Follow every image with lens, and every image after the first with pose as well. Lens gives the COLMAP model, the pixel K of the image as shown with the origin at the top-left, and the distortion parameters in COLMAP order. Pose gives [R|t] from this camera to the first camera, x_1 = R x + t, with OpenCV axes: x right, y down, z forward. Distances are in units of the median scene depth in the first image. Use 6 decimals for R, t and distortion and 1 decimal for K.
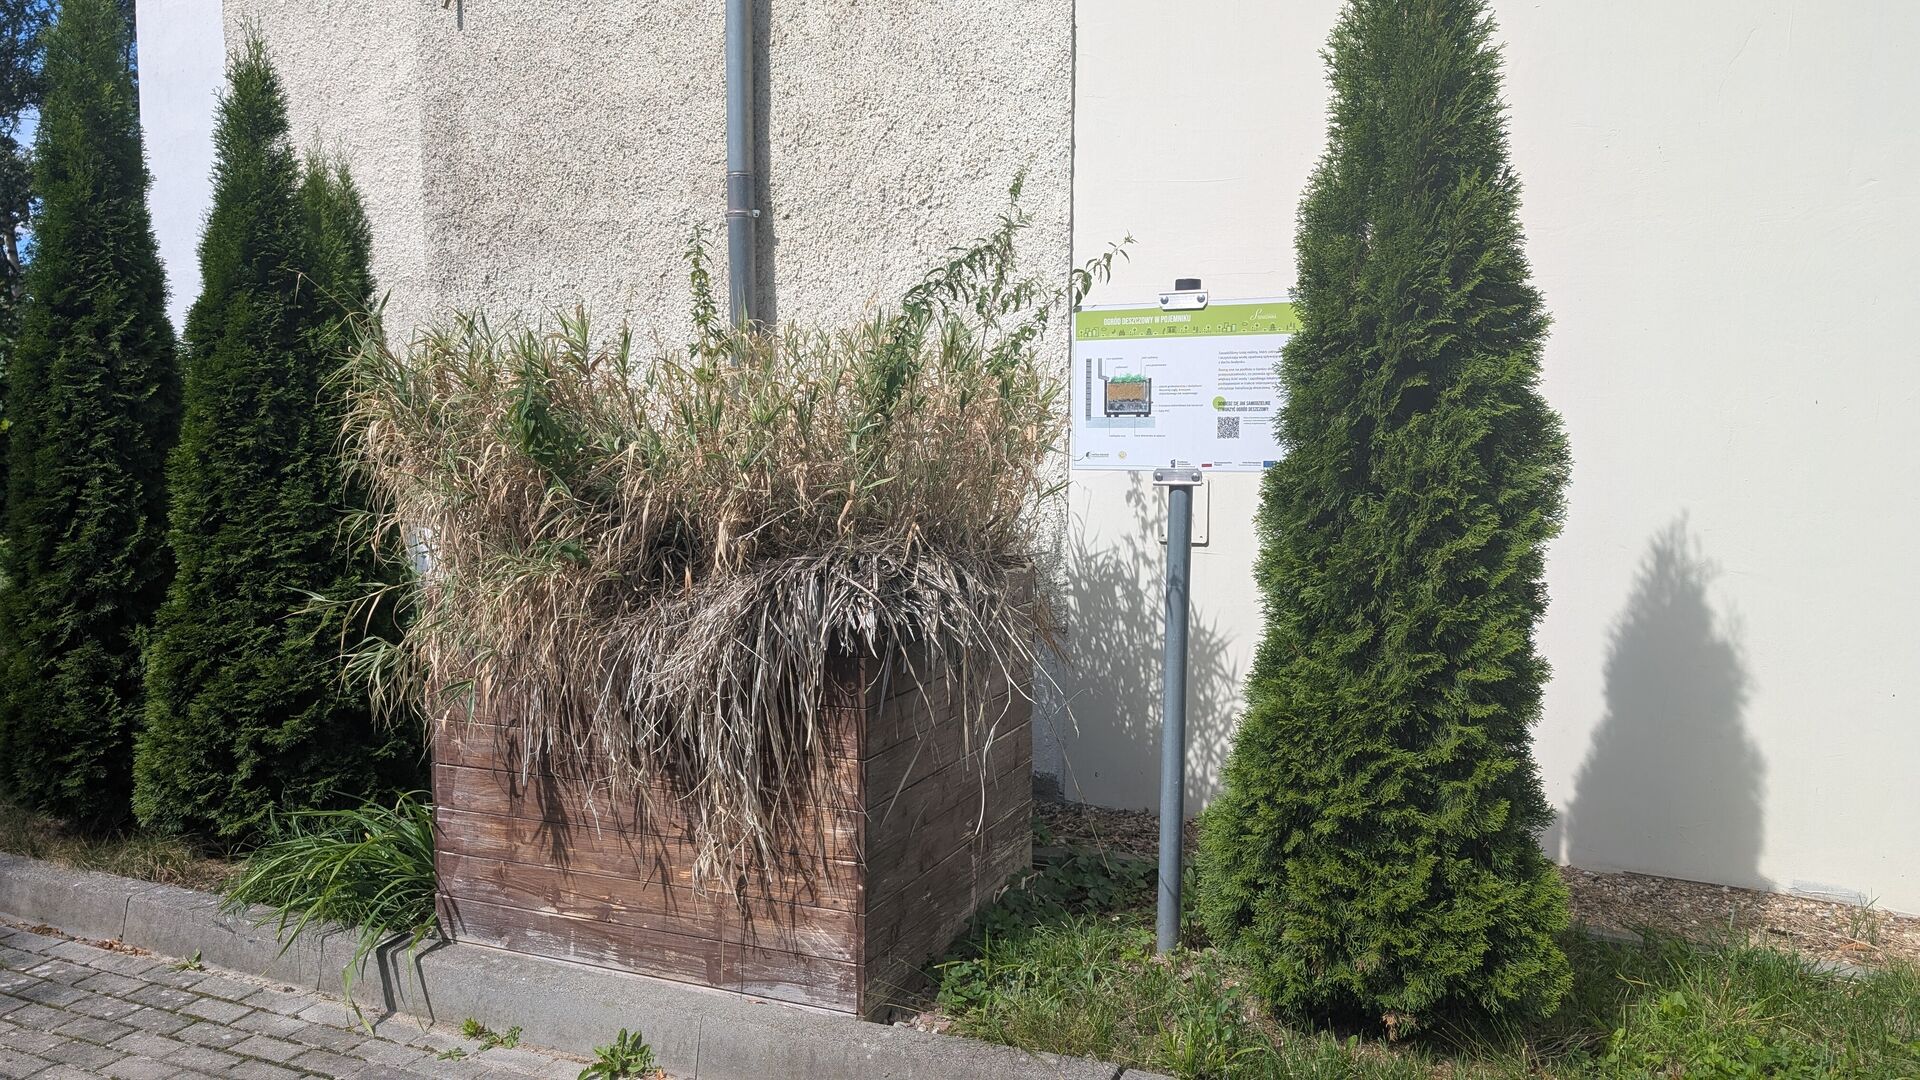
lens RADIAL K [[1345.2, 0, 959.4], [0, 1345.2, 541.9], [0, 0, 1]] dist [-0.011057, -0.046224]
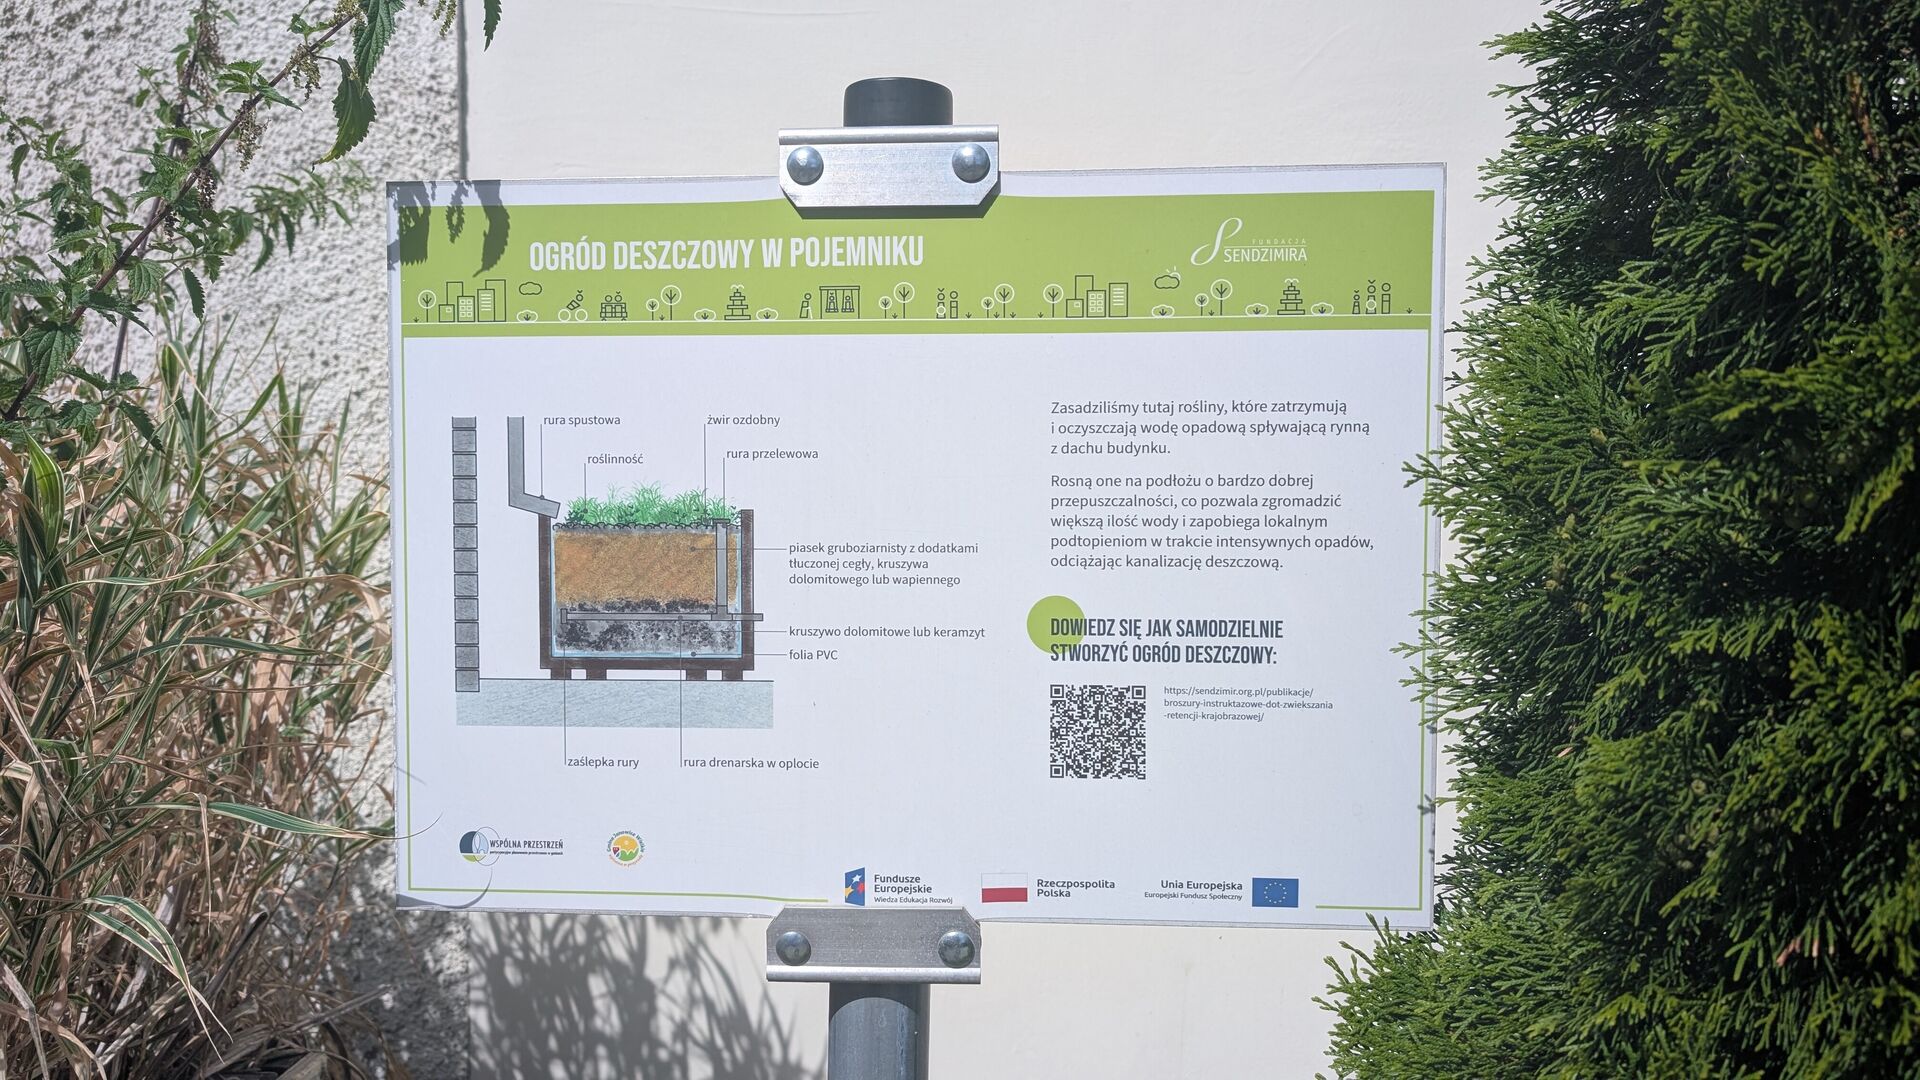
lens RADIAL K [[1345.2, 0, 928.0], [0, 1345.2, 586.0], [0, 0, 1]] dist [-0.011057, -0.046224]
pose [[0.931441, -0.014920, 0.363585, 0.087446], [0.025051, 0.999418, -0.023164, -0.102347], [-0.363028, 0.030684, 0.931273, 0.773368]]
